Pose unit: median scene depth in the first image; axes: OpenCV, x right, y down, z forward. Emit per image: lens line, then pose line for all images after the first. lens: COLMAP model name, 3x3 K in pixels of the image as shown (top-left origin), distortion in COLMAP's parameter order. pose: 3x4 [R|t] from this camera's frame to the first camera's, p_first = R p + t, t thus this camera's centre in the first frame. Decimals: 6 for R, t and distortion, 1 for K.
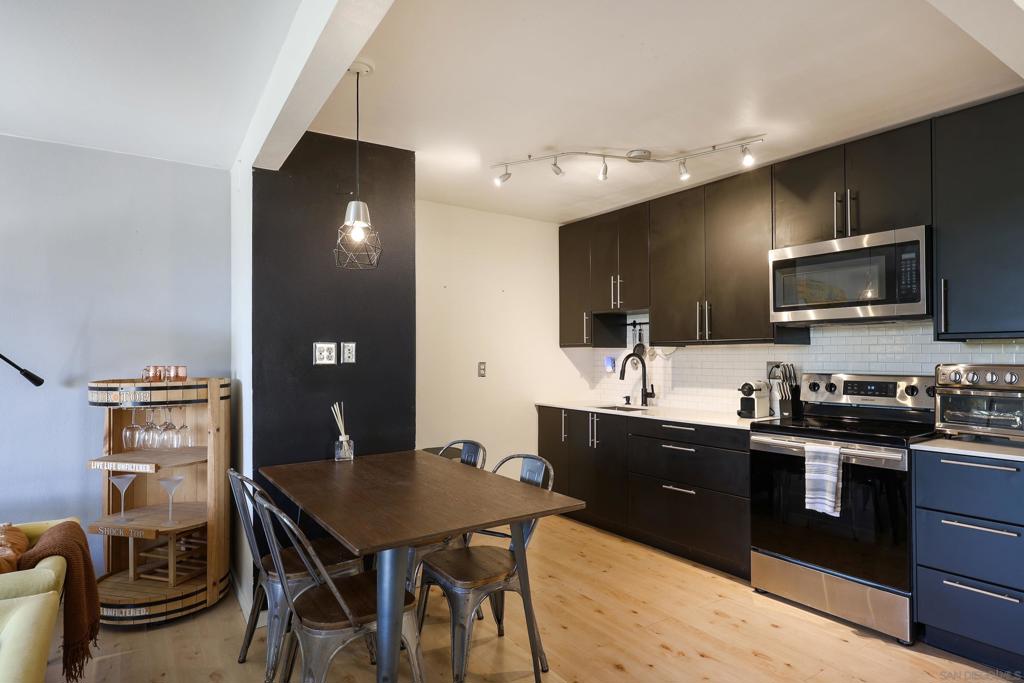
lens RADIAL K [[567.4, 0, 508.1], [0, 567.4, 349.2], [0, 0, 1]] dist [0.004791, 0.001304]
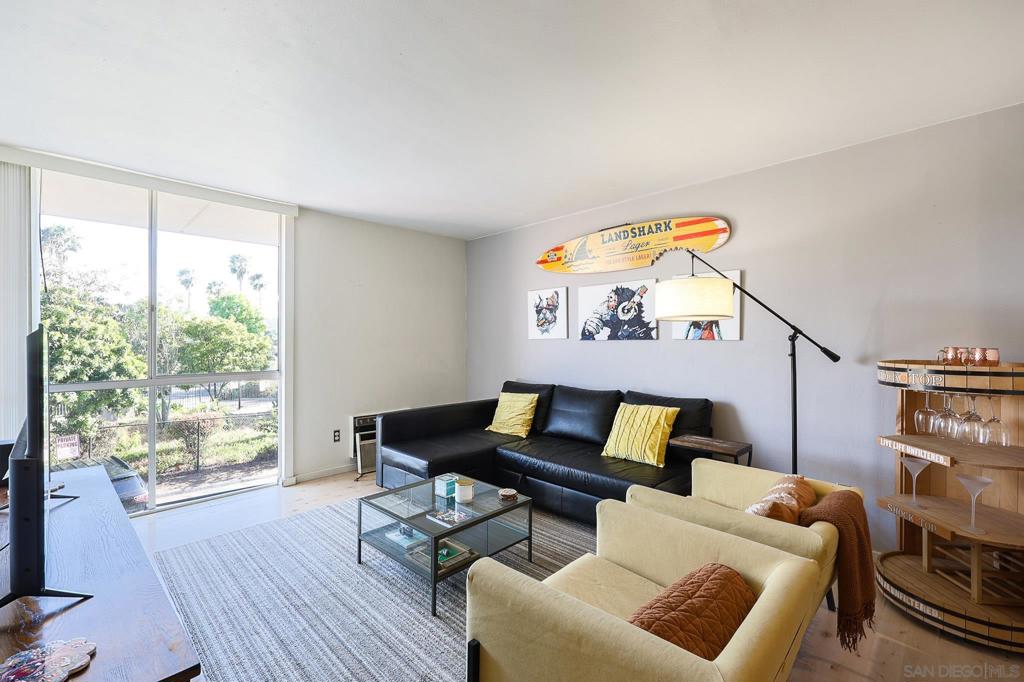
lens RADIAL K [[446.3, 0, 508.3], [0, 446.3, 341.5], [0, 0, 1]] dist [-0.000610, 0.001492]
pose [[0.193740, 0.011117, -0.980990, -0.063472], [0.006798, 0.999897, 0.012674, 0.006437], [0.981029, -0.009124, 0.193644, 0.168956]]
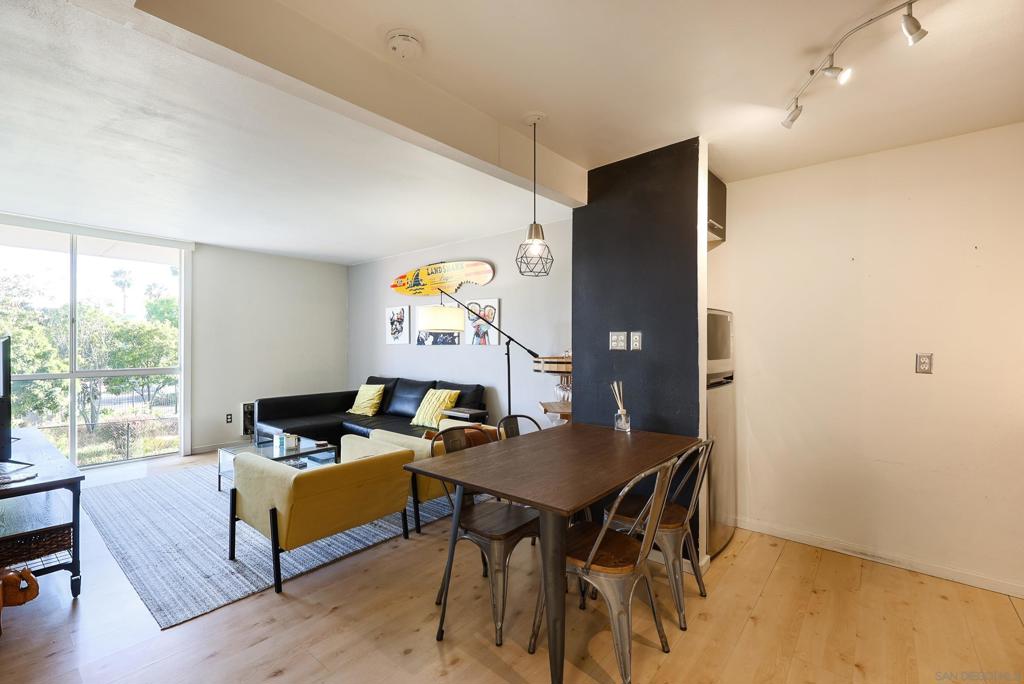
lens RADIAL K [[446.3, 0, 512.3], [0, 446.3, 347.3], [0, 0, 1]] dist [-0.000610, 0.001492]
pose [[0.283644, 0.012385, -0.958850, 0.524409], [0.004368, 0.999890, 0.014207, 0.006110], [0.958920, -0.008218, 0.283559, 0.499514]]
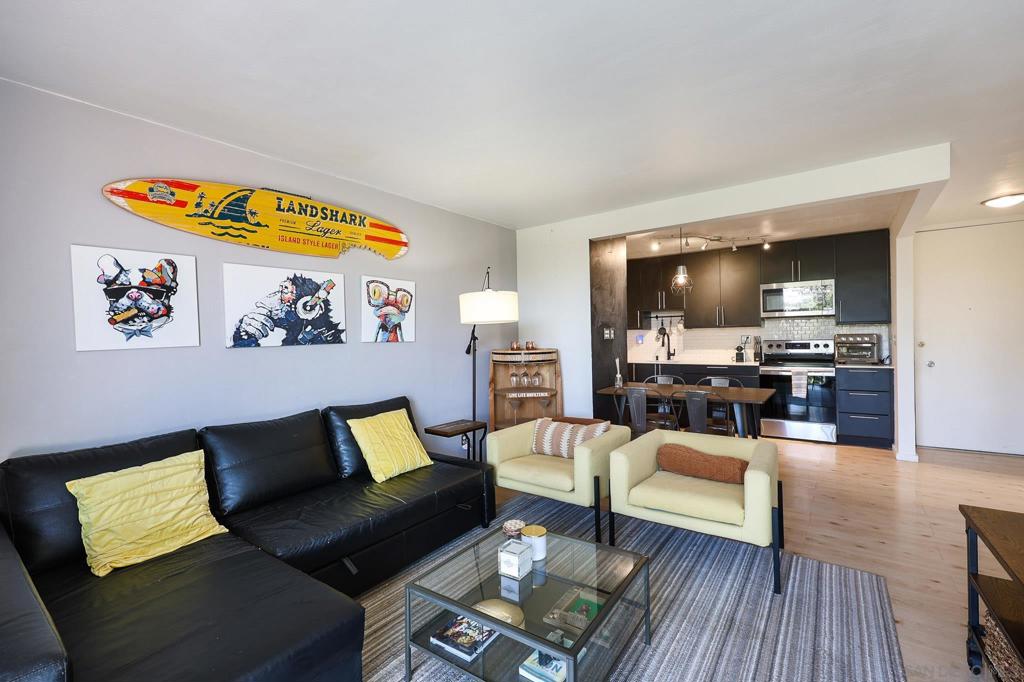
lens RADIAL K [[446.3, 0, 512.8], [0, 446.3, 333.5], [0, 0, 1]] dist [-0.000610, 0.001492]
pose [[0.940200, -0.013364, 0.340361, -1.126278], [0.013047, 0.999910, 0.003219, -0.002074], [-0.340374, 0.001414, 0.940289, -0.329471]]
